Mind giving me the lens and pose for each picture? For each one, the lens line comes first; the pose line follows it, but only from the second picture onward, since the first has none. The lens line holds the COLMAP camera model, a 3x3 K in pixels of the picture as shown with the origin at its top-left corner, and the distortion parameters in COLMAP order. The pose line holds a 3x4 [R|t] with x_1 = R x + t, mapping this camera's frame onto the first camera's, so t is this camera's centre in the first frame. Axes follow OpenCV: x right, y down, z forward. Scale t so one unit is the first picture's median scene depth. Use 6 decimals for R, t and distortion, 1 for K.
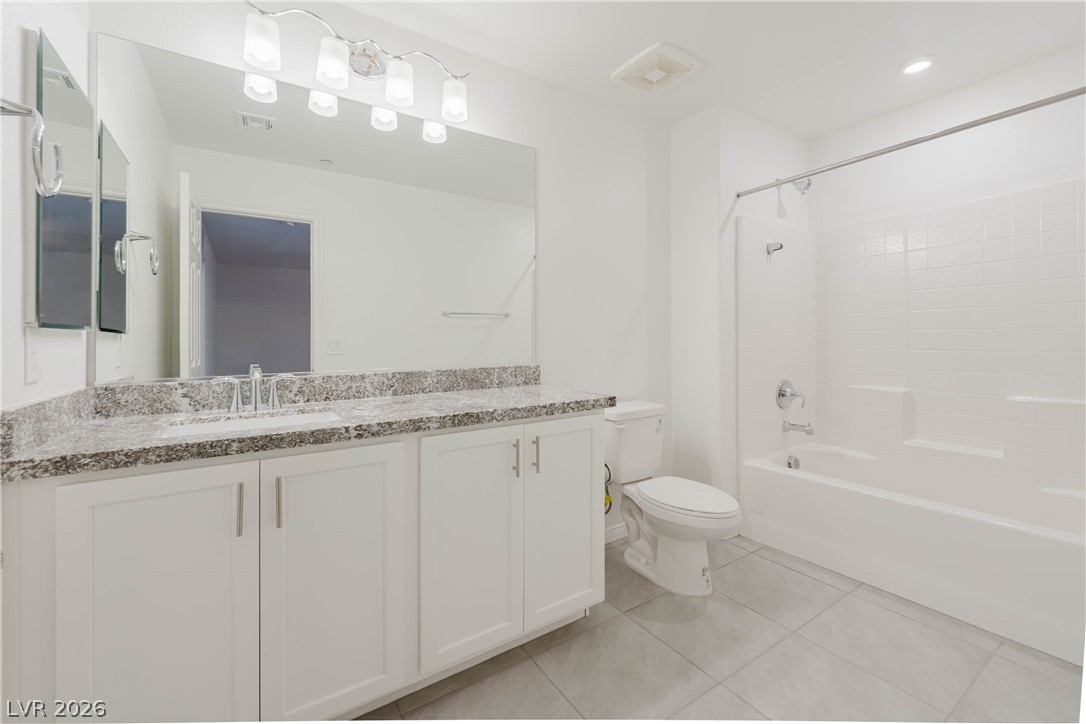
lens RADIAL K [[448.0, 0, 537.5], [0, 448.0, 354.1], [0, 0, 1]] dist [-0.002765, -0.000002]
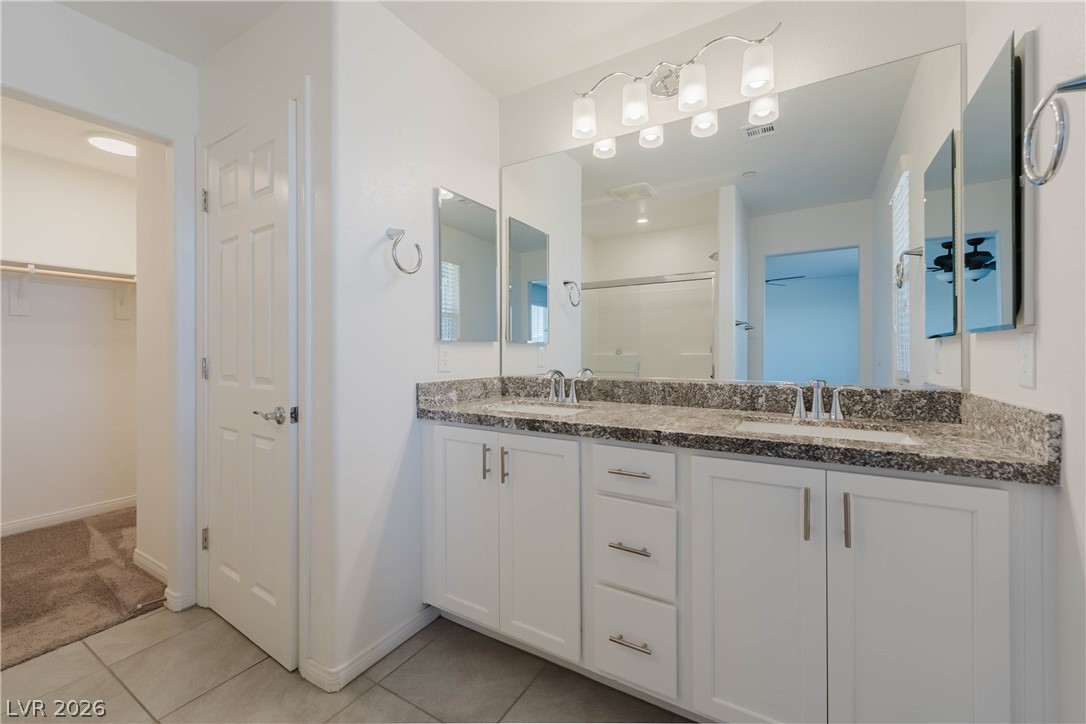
lens RADIAL K [[448.0, 0, 534.4], [0, 448.0, 360.6], [0, 0, 1]] dist [-0.002765, -0.000002]
pose [[0.431472, 0.032552, -0.901539, 0.447118], [-0.036000, 0.999174, 0.018848, -0.017139], [0.901408, 0.024323, 0.432288, 0.289409]]
